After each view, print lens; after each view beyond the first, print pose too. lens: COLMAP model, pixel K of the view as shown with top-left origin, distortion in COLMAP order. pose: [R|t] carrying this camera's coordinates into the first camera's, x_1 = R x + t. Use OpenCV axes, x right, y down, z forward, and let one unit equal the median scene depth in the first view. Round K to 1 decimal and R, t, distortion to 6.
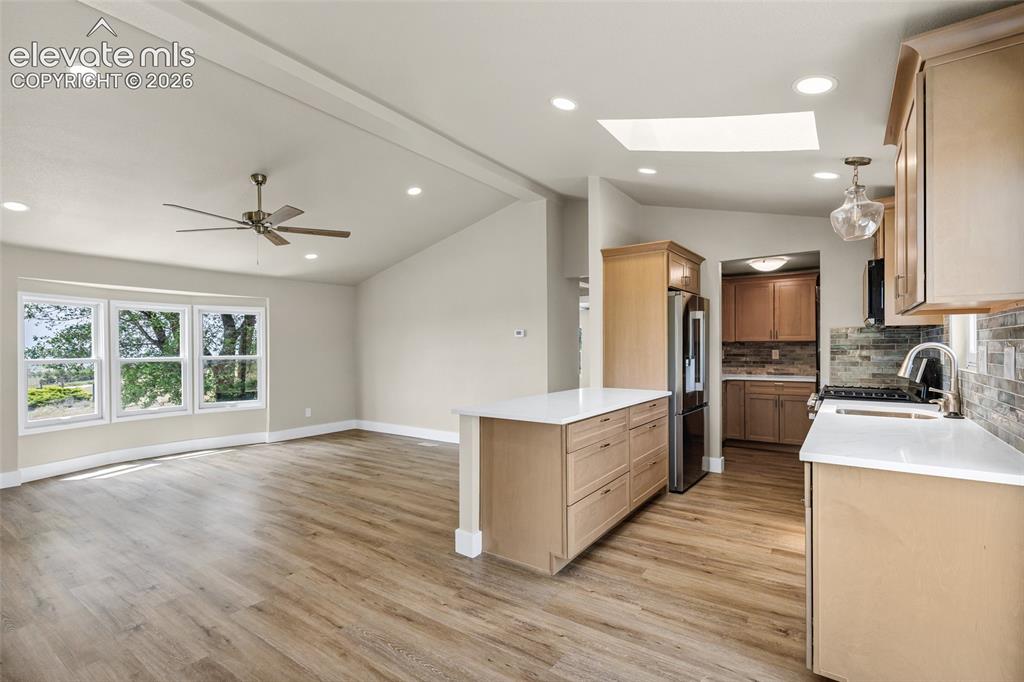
lens RADIAL K [[476.6, 0, 519.8], [0, 476.6, 349.2], [0, 0, 1]] dist [0.014267, -0.000346]
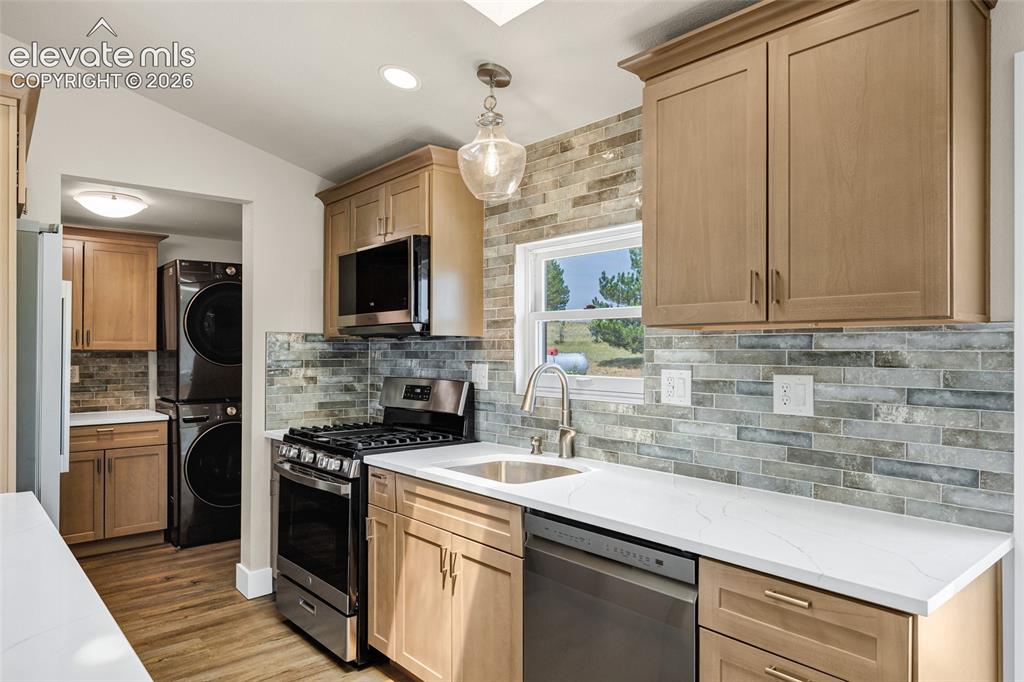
lens RADIAL K [[648.2, 0, 518.8], [0, 648.2, 347.9], [0, 0, 1]] dist [0.003347, 0.000958]
pose [[0.252623, 0.010286, 0.967510, -0.066520], [0.000738, 0.999941, -0.010824, -0.014976], [-0.967565, 0.003449, 0.252600, 0.467498]]
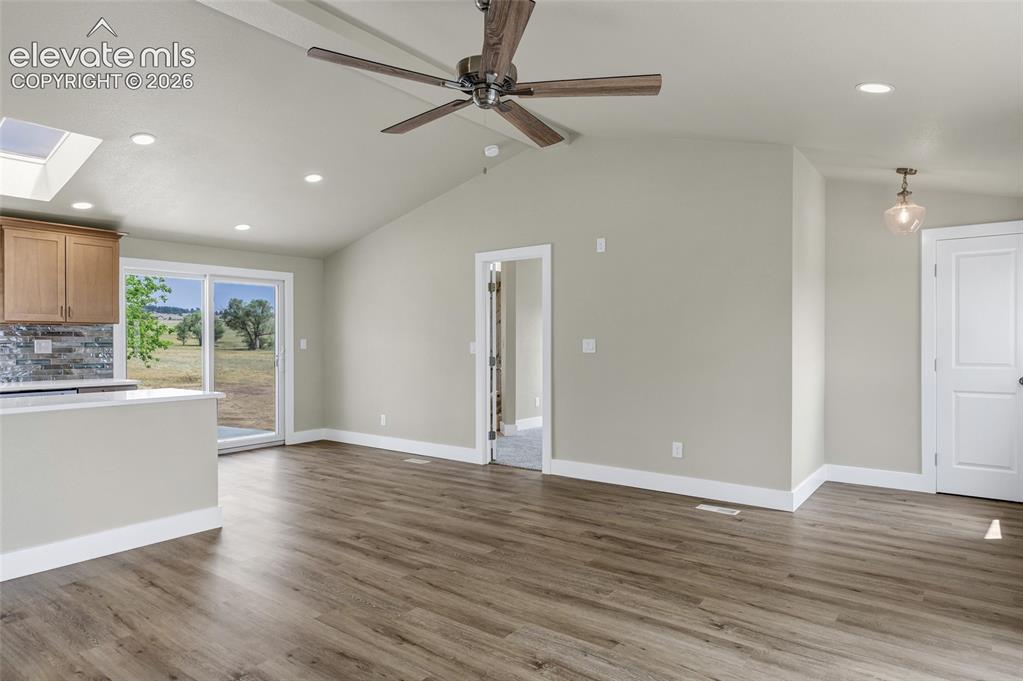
lens RADIAL K [[613.8, 0, 539.3], [0, 613.8, 345.7], [0, 0, 1]] dist [-0.005218, -0.001744]
pose [[-0.999868, 0.011592, 0.011427, -0.579120], [0.011717, 0.999872, 0.010916, 0.008938], [-0.011299, 0.011049, -0.999875, 1.582074]]
